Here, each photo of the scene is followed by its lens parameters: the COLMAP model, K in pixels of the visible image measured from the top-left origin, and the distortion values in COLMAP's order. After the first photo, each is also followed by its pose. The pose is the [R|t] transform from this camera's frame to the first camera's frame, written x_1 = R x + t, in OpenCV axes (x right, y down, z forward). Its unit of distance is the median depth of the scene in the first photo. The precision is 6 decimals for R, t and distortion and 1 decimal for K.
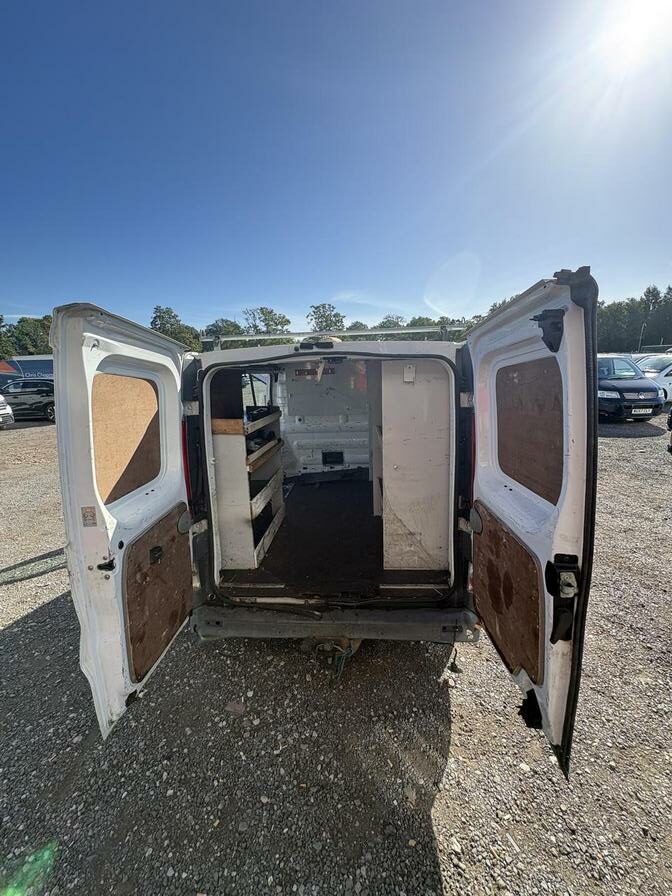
lens RADIAL K [[354.7, 0, 336.0], [0, 354.7, 448.0], [0, 0, 1]] dist [-0.002886, -0.000098]
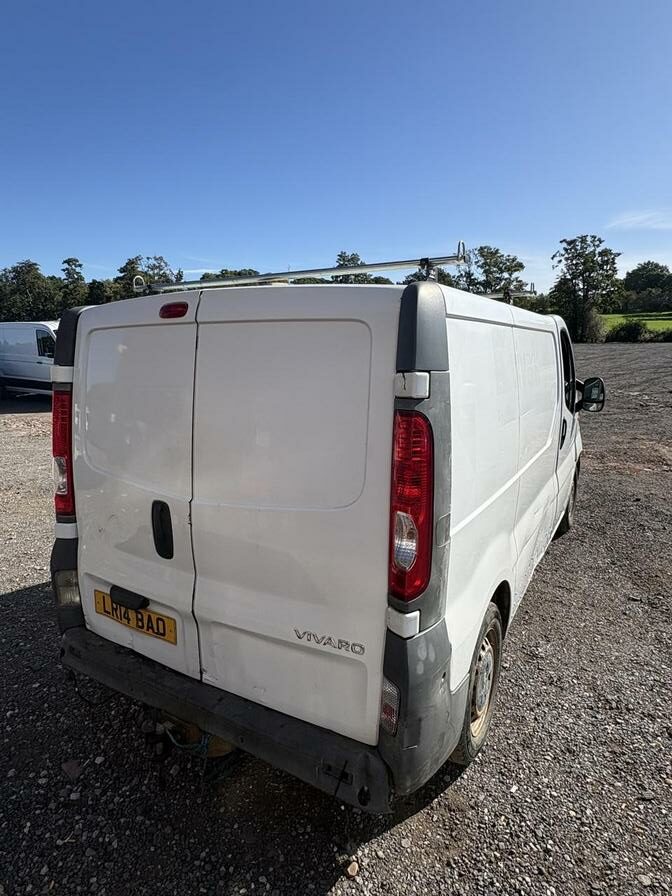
lens RADIAL K [[524.2, 0, 338.9], [0, 524.2, 441.4], [0, 0, 1]] dist [-0.002535, 0.001765]
pose [[0.897408, 0.106453, -0.428167, 0.585332], [-0.116367, 0.993202, 0.003038, -0.033554], [0.425580, 0.047098, 0.903694, 0.176716]]
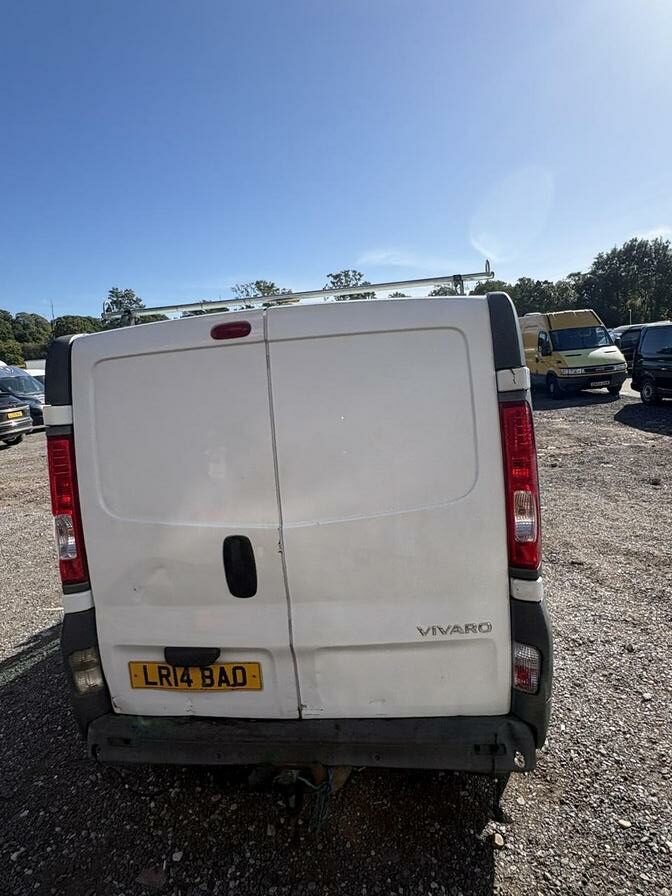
lens RADIAL K [[523.4, 0, 338.7], [0, 523.4, 444.9], [0, 0, 1]] dist [0.000005, -0.001382]
pose [[0.997083, -0.041220, -0.064241, 0.132534], [0.036990, 0.997155, -0.065686, 0.027019], [0.066766, 0.063118, 0.995770, 0.033044]]
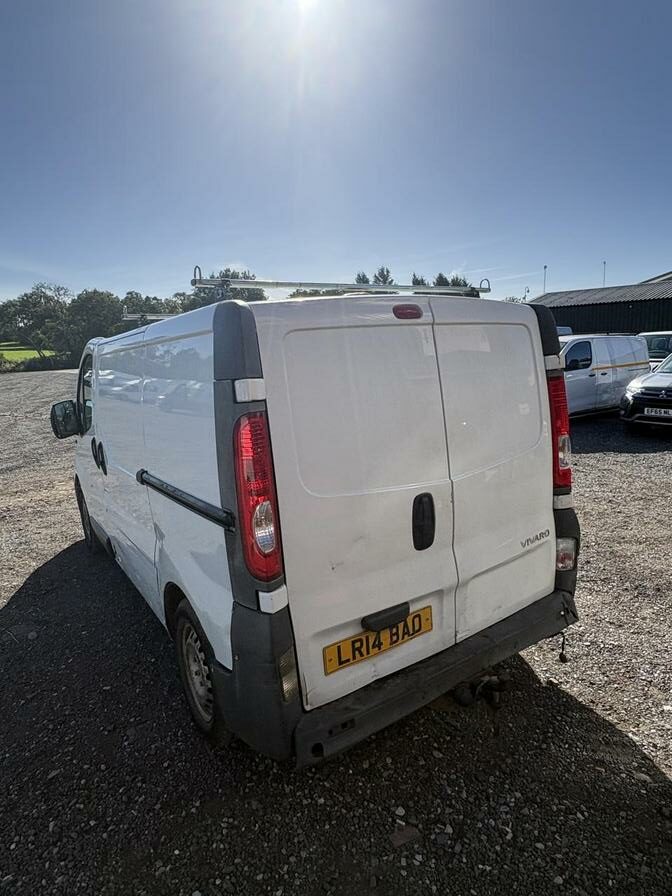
lens RADIAL K [[524.2, 0, 338.9], [0, 524.2, 441.4], [0, 0, 1]] dist [-0.002535, 0.001765]
pose [[0.790773, -0.110907, 0.601979, -0.808591], [0.158779, 0.986952, -0.026743, 0.018462], [-0.591158, 0.116729, 0.798064, 0.196151]]
